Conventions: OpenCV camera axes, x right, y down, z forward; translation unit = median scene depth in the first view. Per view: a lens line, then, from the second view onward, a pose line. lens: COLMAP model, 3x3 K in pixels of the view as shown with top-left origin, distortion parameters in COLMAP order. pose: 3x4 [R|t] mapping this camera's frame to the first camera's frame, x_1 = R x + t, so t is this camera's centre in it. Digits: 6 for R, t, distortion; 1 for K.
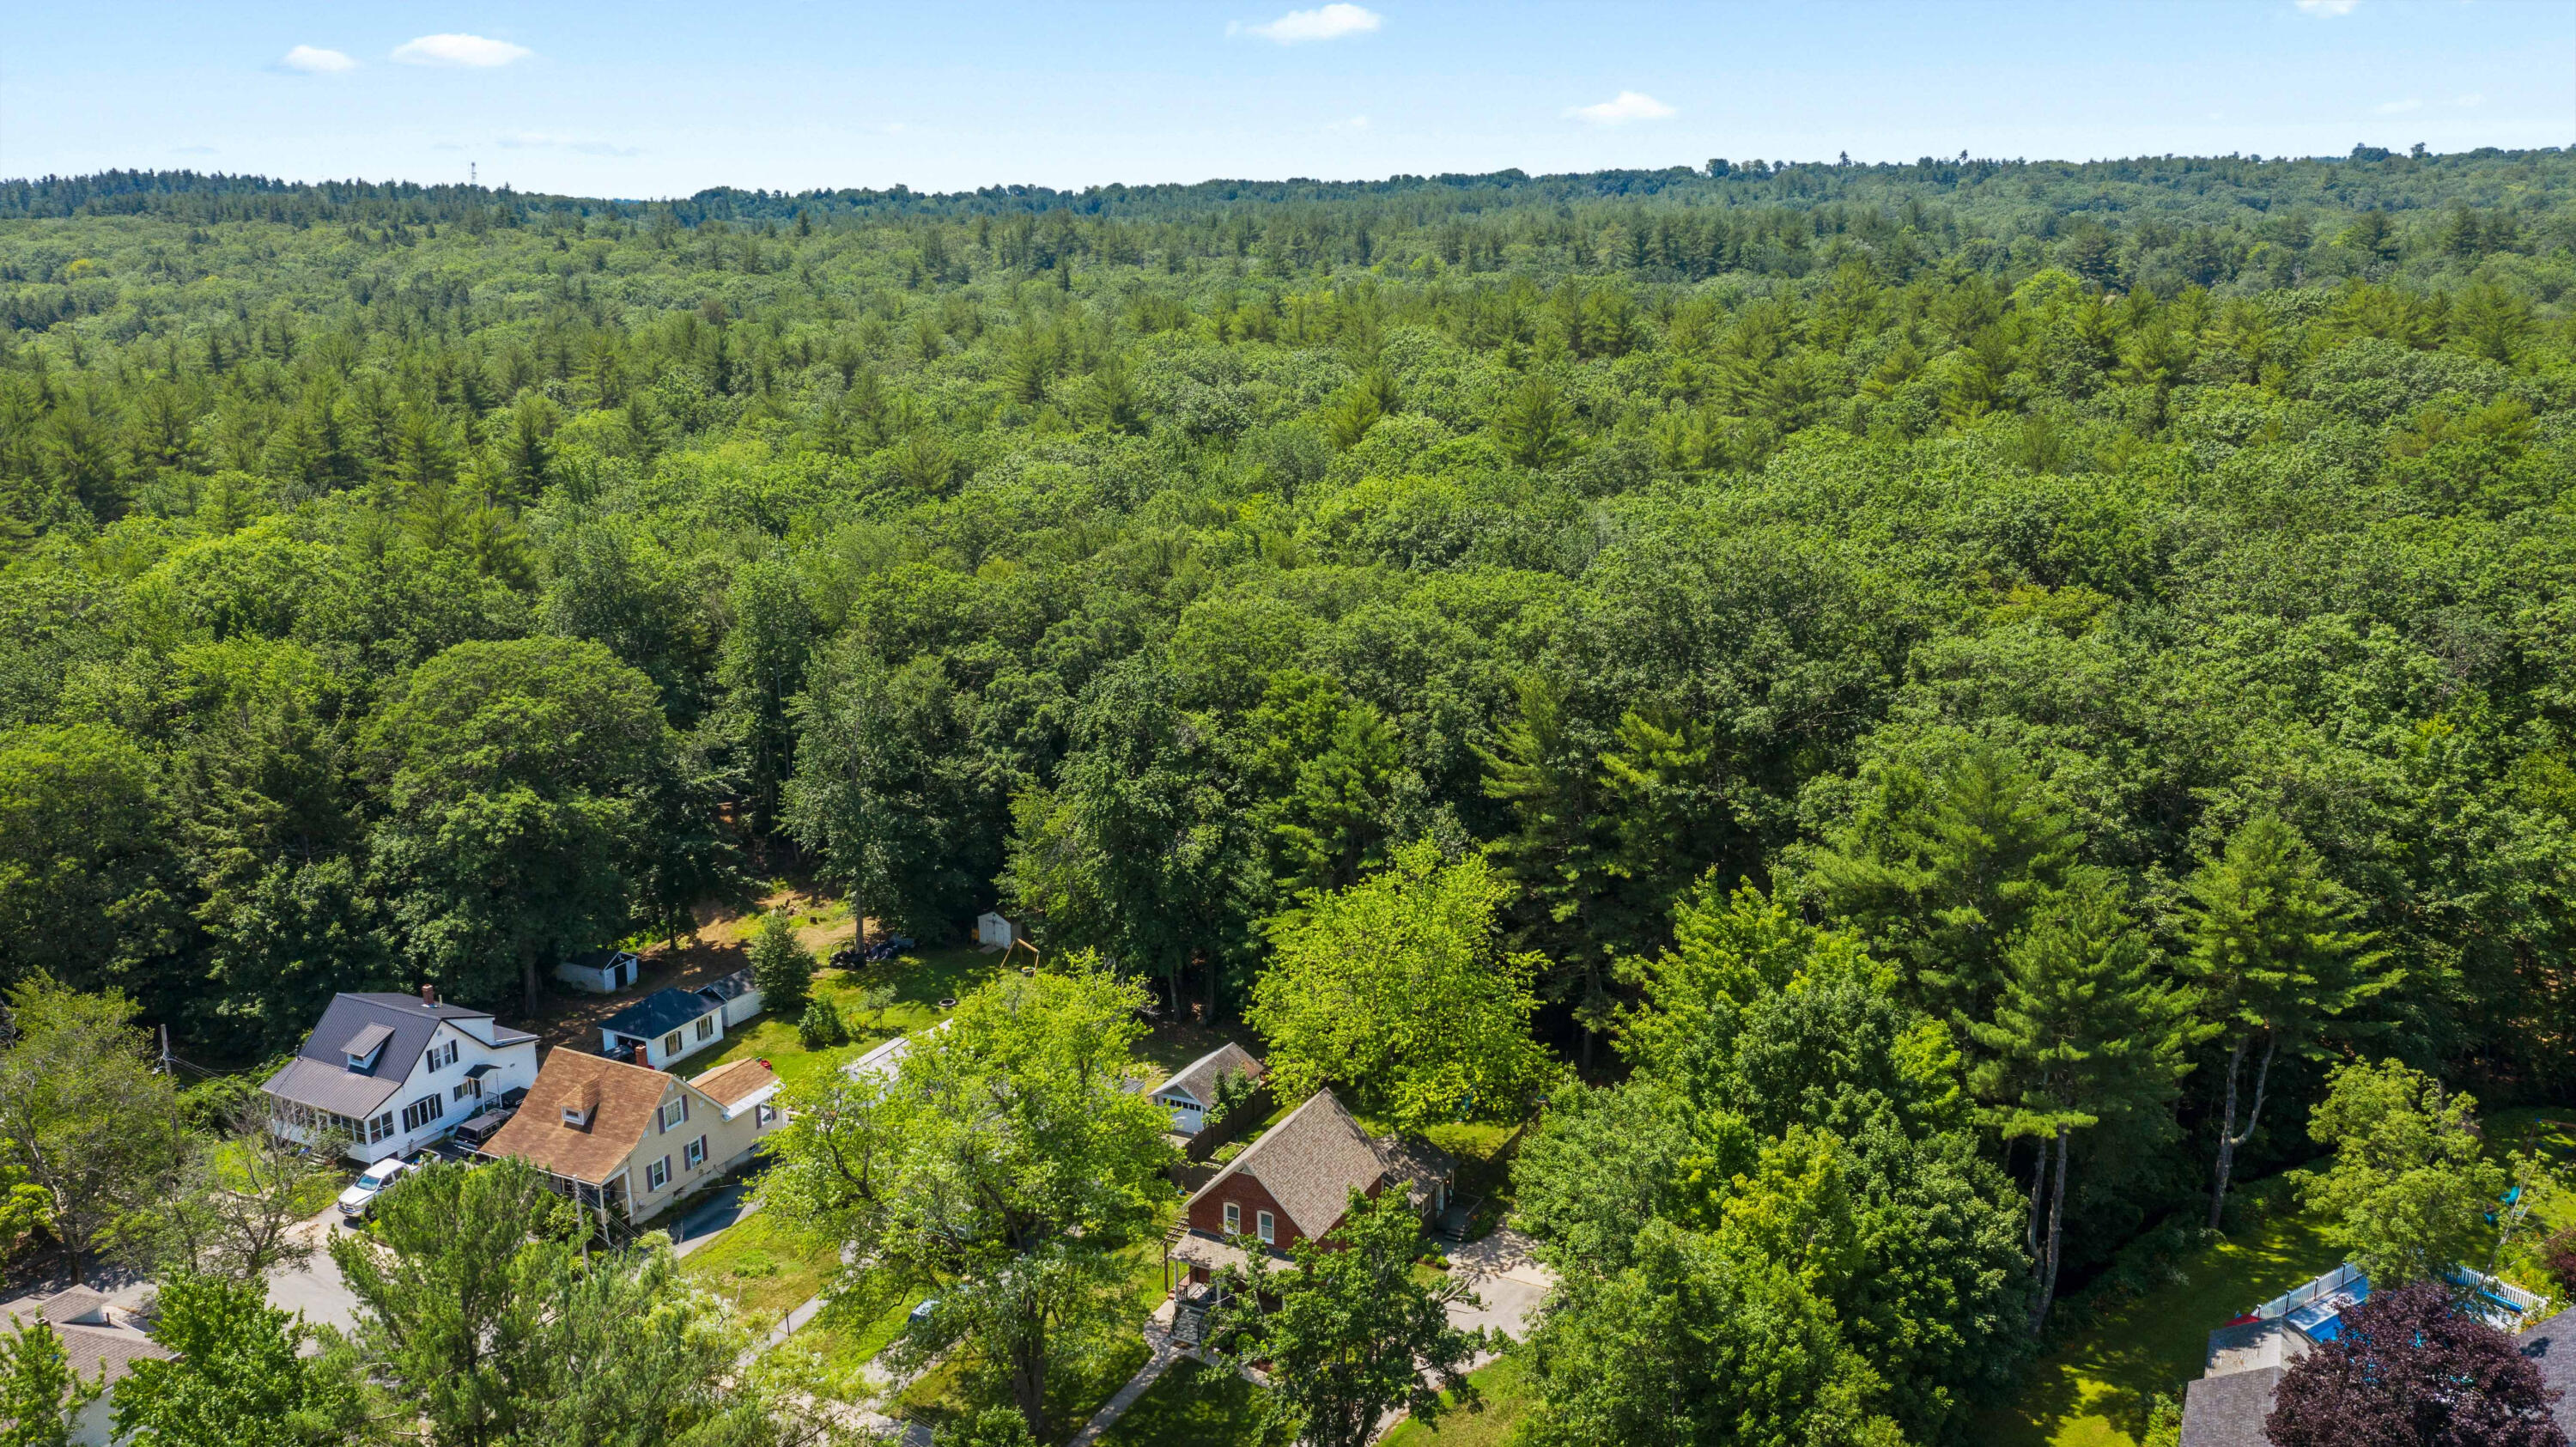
lens RADIAL K [[2032.7, 0, 1288.6], [0, 2032.7, 724.1], [0, 0, 1]] dist [-0.007627, 0.003281]
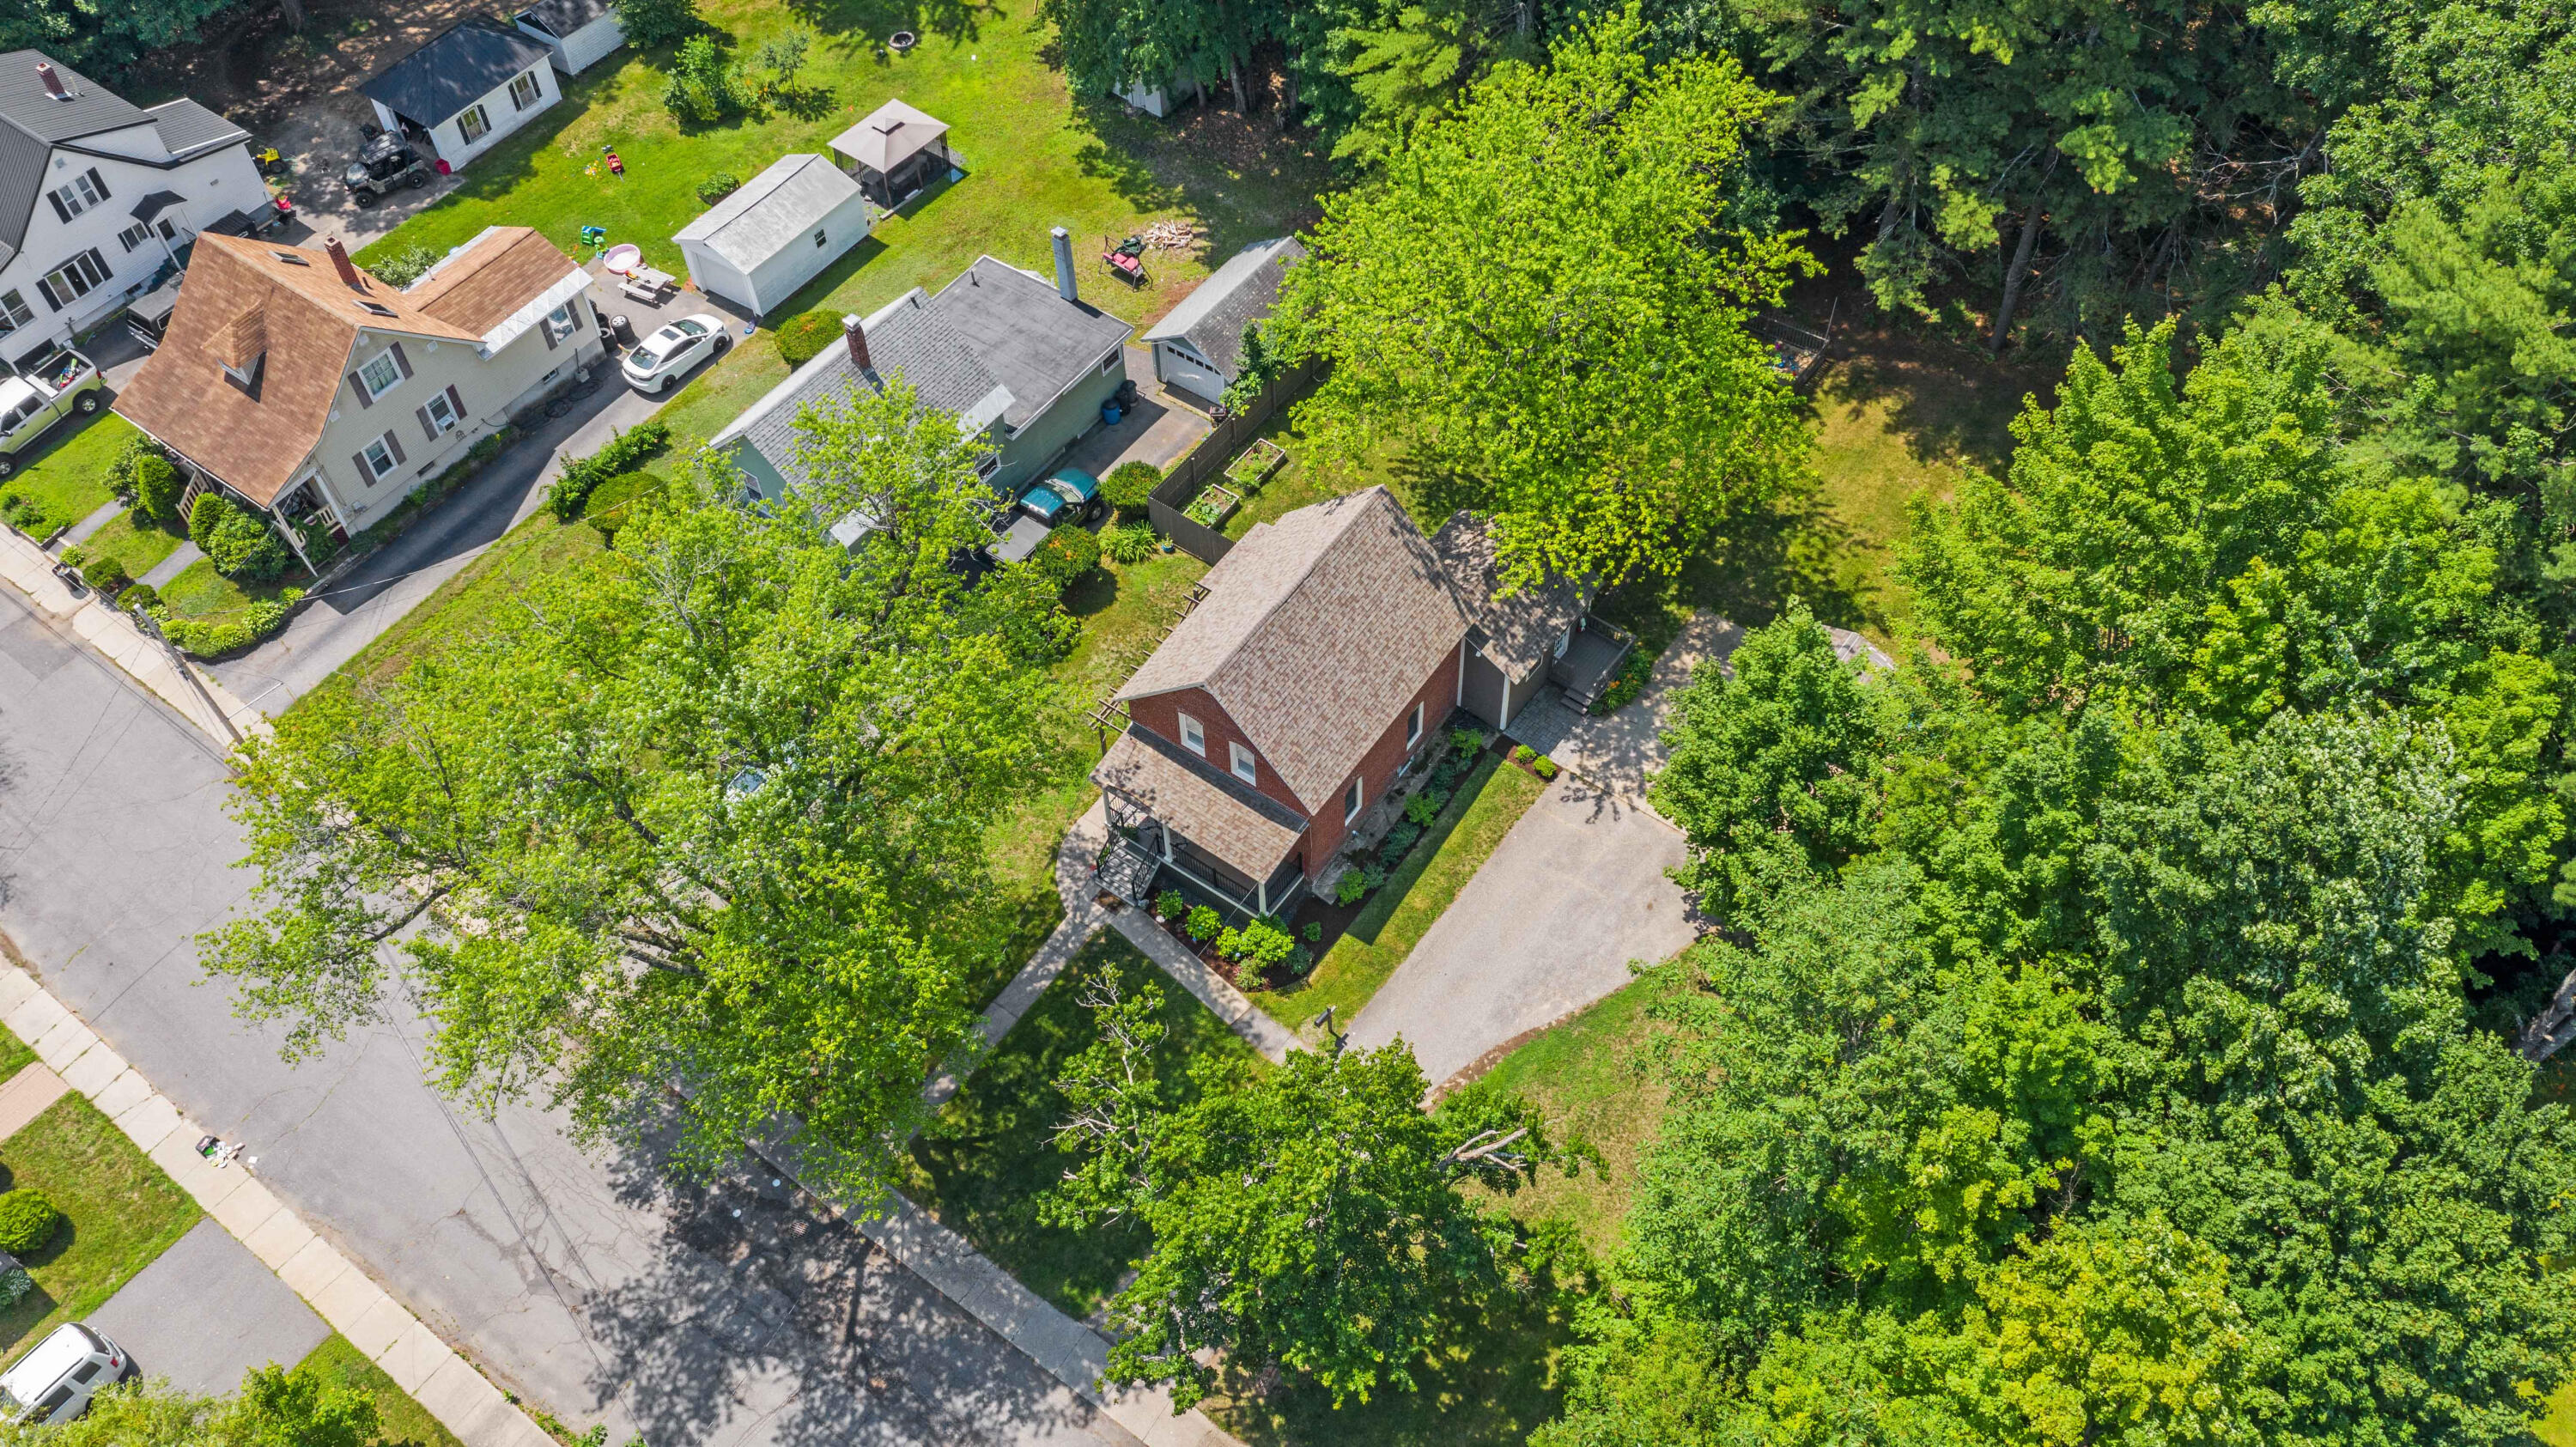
lens RADIAL K [[2032.7, 0, 1285.8], [0, 2032.7, 722.3], [0, 0, 1]] dist [-0.007627, 0.003281]
pose [[0.989229, 0.105048, -0.101936, 0.051961], [-0.019699, 0.785603, 0.618418, -0.115482], [0.145044, -0.609749, 0.779210, 0.450032]]
